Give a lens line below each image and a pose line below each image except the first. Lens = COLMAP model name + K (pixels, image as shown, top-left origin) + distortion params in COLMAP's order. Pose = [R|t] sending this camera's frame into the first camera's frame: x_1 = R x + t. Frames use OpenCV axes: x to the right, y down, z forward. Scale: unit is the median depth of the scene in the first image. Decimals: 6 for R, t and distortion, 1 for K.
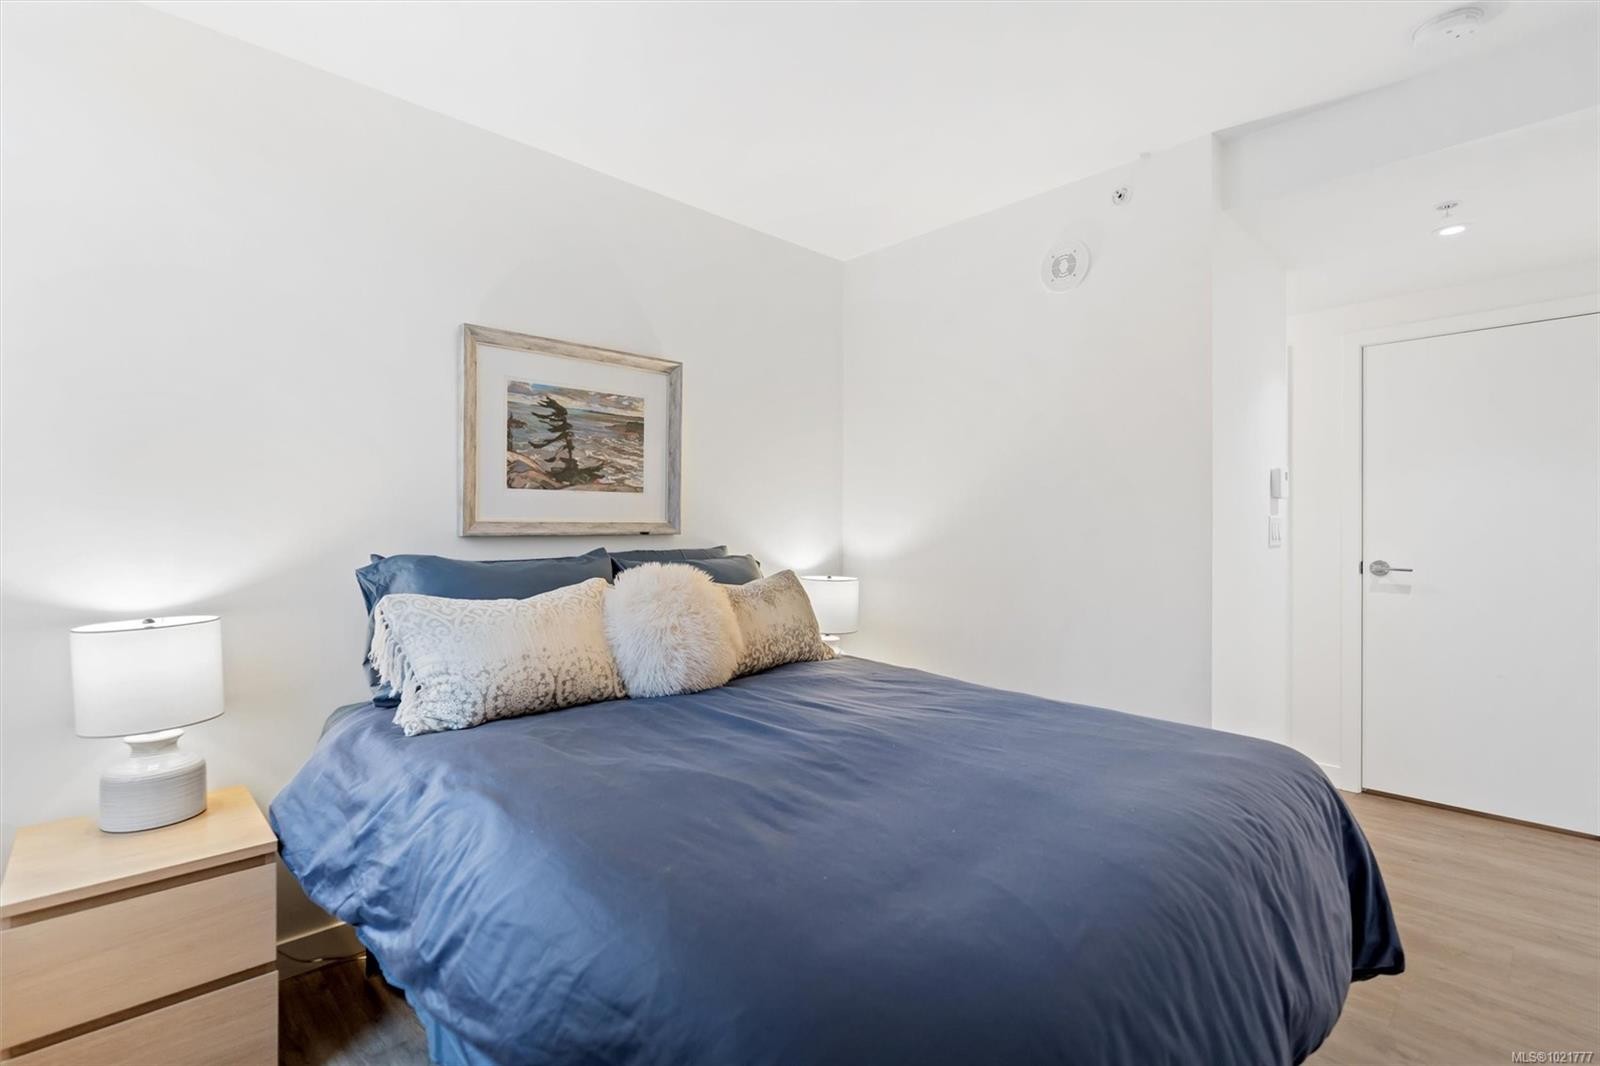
lens RADIAL K [[722.9, 0, 791.2], [0, 722.9, 533.5], [0, 0, 1]] dist [-0.002446, -0.000052]
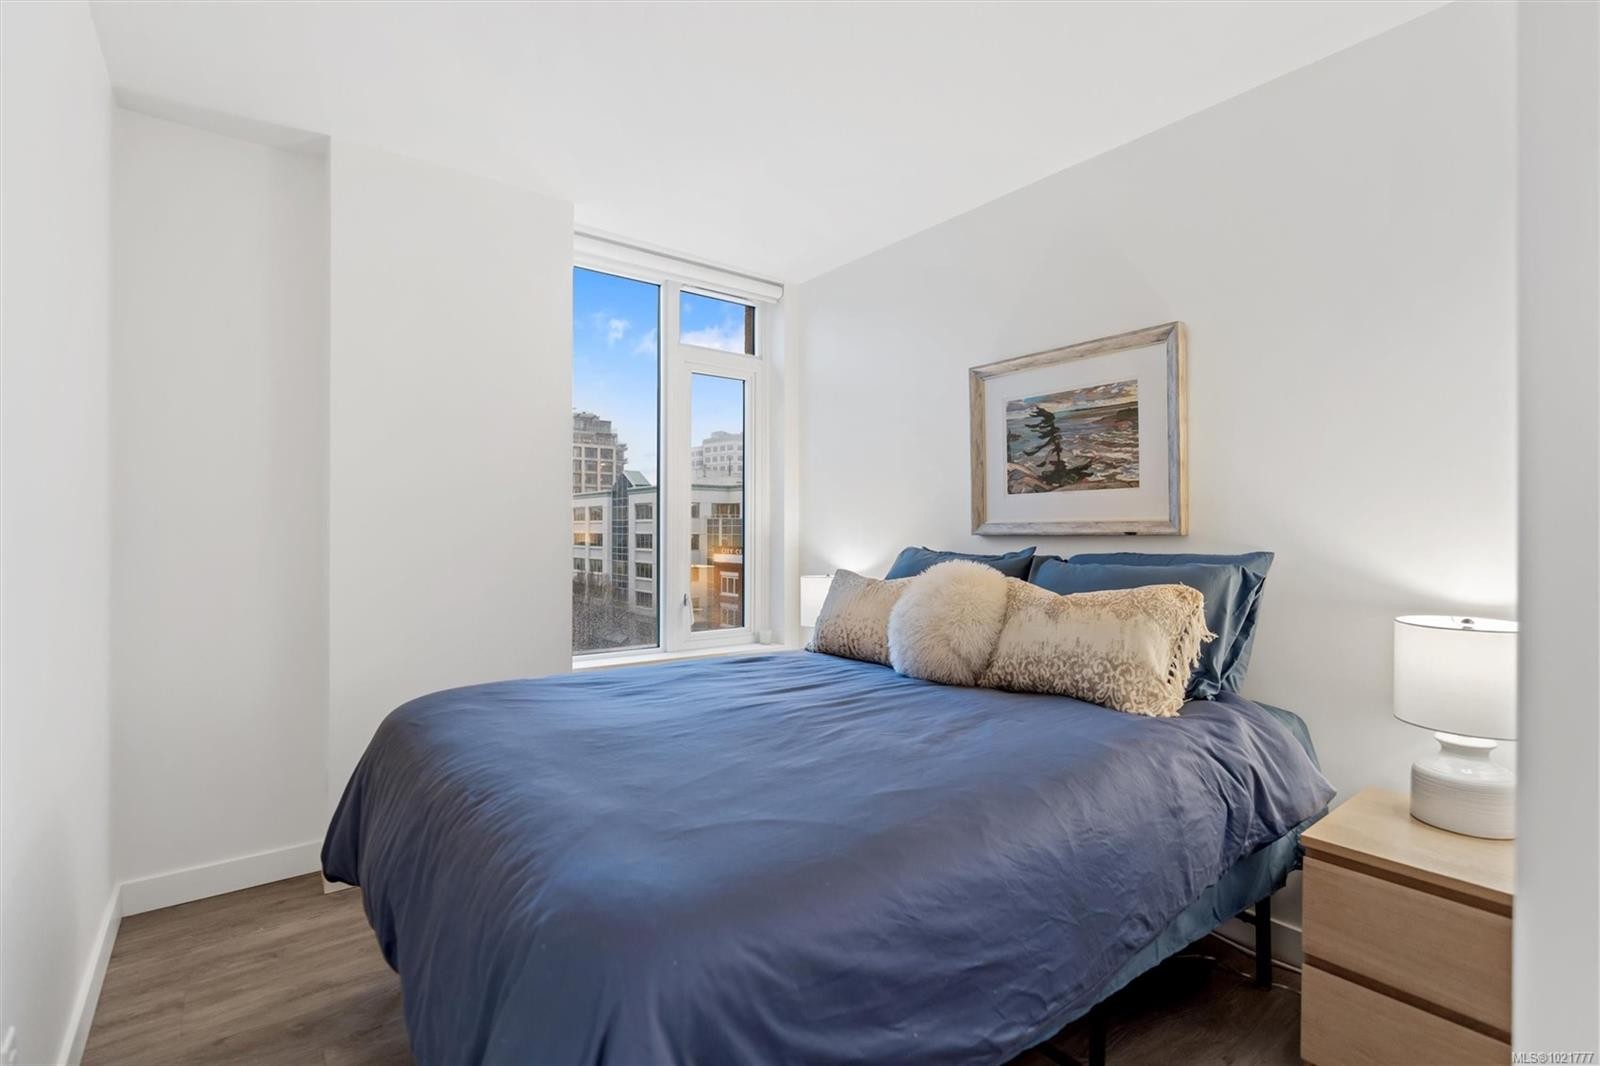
lens RADIAL K [[782.0, 0, 792.8], [0, 782.0, 530.4], [0, 0, 1]] dist [0.003288, 0.000166]
pose [[-0.117382, 0.002476, -0.993084, 0.846521], [-0.001409, 0.999995, 0.002660, -0.006544], [0.993086, 0.001711, -0.117378, 0.751859]]
